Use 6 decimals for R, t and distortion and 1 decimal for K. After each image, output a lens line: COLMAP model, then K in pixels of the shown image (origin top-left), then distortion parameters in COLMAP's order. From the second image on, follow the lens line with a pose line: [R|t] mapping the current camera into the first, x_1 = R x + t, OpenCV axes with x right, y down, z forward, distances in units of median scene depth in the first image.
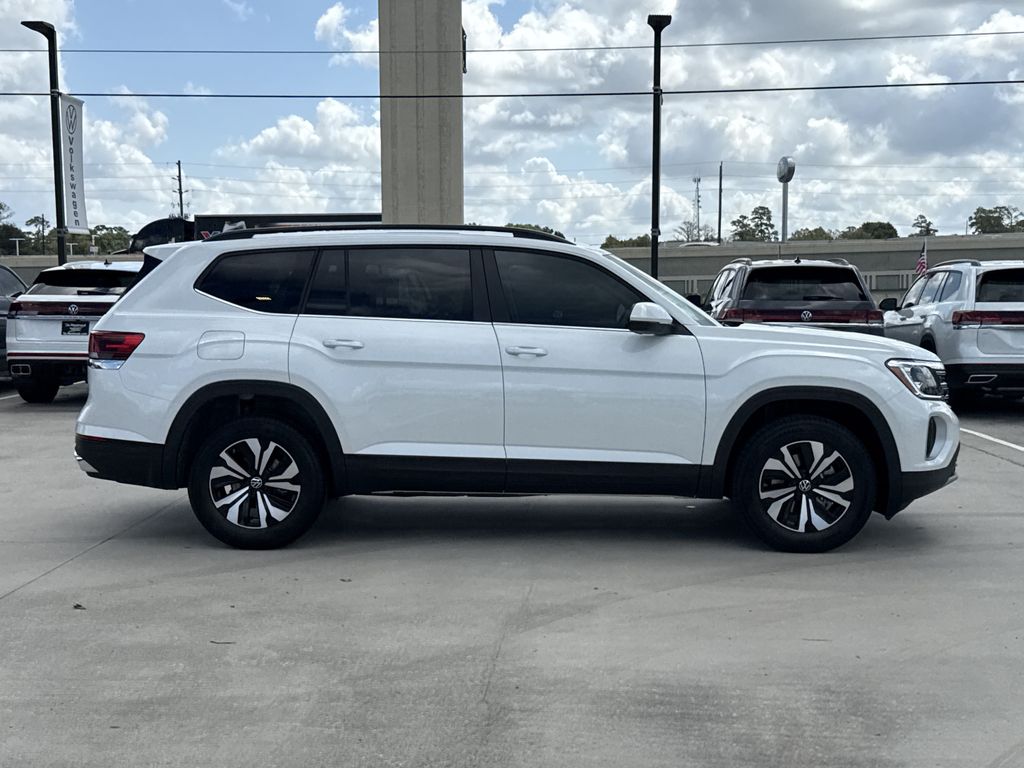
lens RADIAL K [[1324.0, 0, 513.0], [0, 1324.0, 398.3], [0, 0, 1]] dist [0.148802, -0.000409]
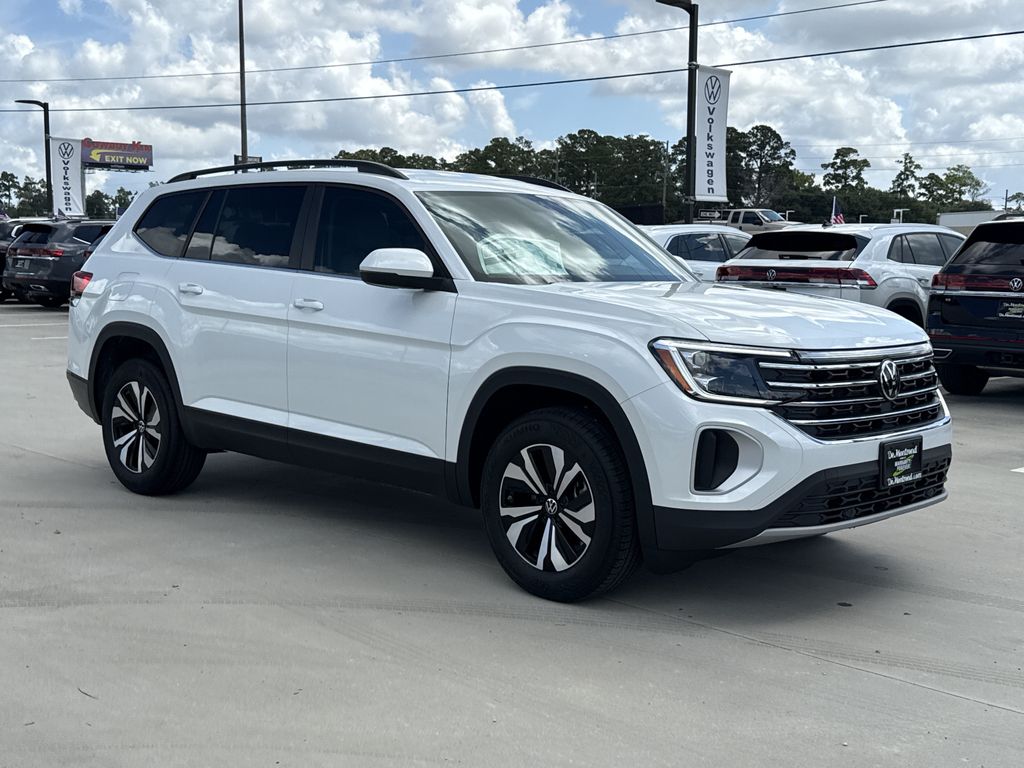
lens RADIAL K [[1257.4, 0, 512.0], [0, 1257.4, 384.0], [0, 0, 1]] dist [0.175875, 0.016176]
pose [[0.744296, 0.079199, -0.663137, 0.650419], [-0.070101, 0.996723, 0.040359, -0.026538], [0.664160, 0.016448, 0.747409, 0.476474]]
